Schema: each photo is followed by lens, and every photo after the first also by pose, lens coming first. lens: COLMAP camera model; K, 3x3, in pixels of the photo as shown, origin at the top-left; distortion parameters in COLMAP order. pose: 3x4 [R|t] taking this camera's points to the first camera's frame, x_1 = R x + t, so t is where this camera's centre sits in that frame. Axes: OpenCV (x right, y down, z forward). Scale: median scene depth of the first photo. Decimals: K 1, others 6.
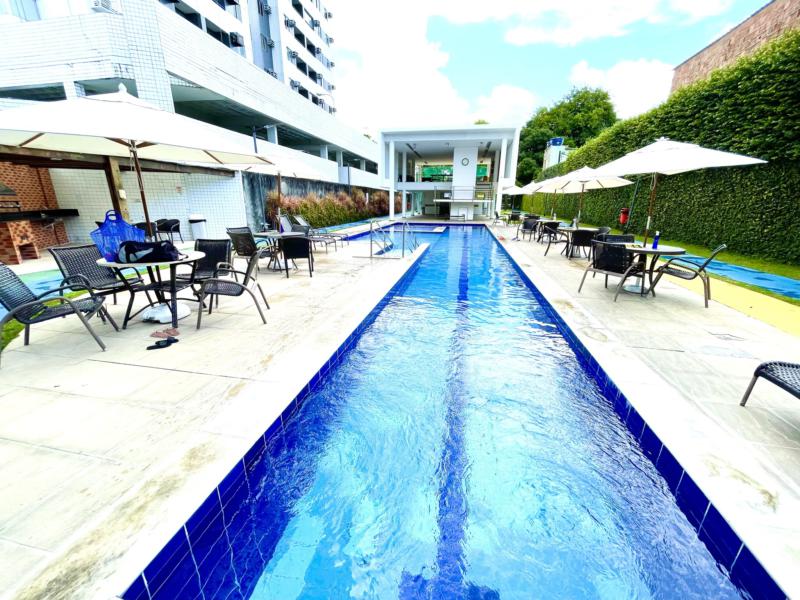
lens RADIAL K [[324.0, 0, 400.6], [0, 324.0, 296.8], [0, 0, 1]] dist [0.002002, 0.000661]
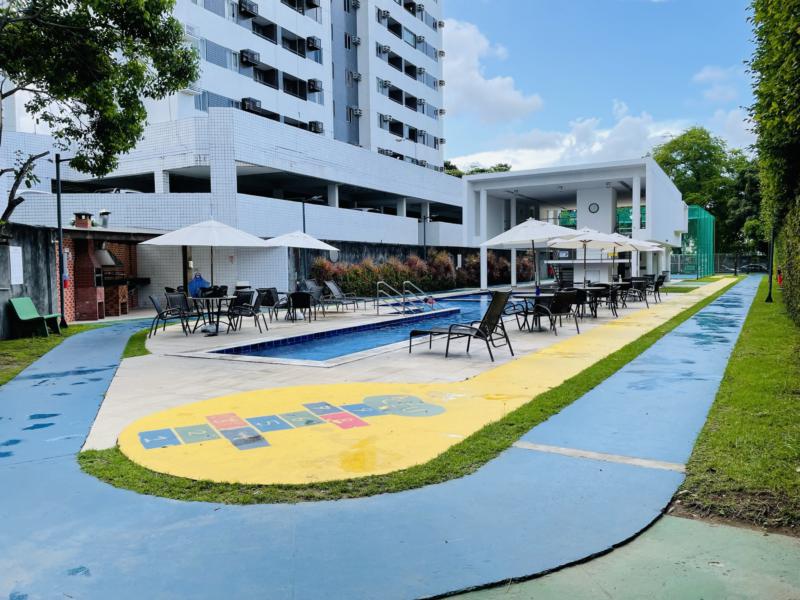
lens RADIAL K [[608.4, 0, 399.3], [0, 608.4, 302.2], [0, 0, 1]] dist [0.064682, -0.001500]
pose [[0.950398, -0.004482, -0.311005, 0.232862], [-0.066686, 0.973708, -0.217819, 0.104779], [0.303804, 0.227754, 0.925111, -0.329678]]
